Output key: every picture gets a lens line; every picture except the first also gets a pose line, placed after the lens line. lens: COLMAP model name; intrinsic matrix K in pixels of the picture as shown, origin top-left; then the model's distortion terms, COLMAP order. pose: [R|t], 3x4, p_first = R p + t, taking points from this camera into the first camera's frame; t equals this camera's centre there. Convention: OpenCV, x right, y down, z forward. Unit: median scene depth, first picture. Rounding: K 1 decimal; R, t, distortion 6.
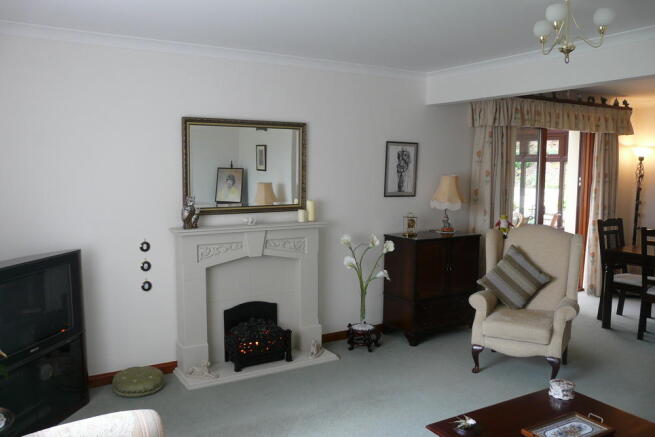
lens RADIAL K [[542.0, 0, 327.8], [0, 542.0, 218.9], [0, 0, 1]] dist [-0.017608, 0.002733]
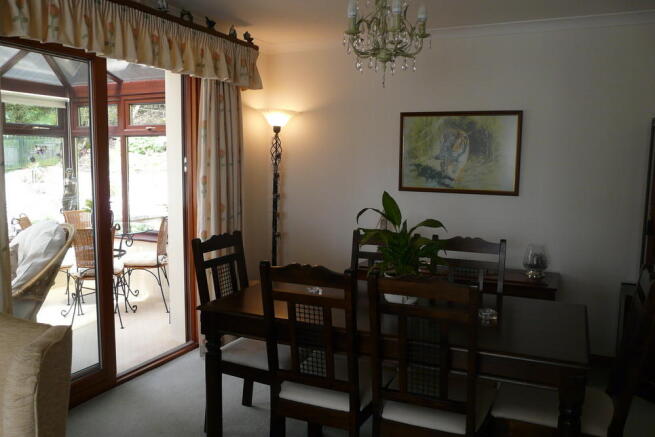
lens RADIAL K [[542.0, 0, 327.5], [0, 542.0, 218.2], [0, 0, 1]] dist [-0.017608, 0.002733]
pose [[0.837292, -0.057877, 0.543684, 0.289071], [0.044701, 0.998299, 0.037430, -0.027757], [-0.544925, -0.007037, 0.838455, 0.443813]]
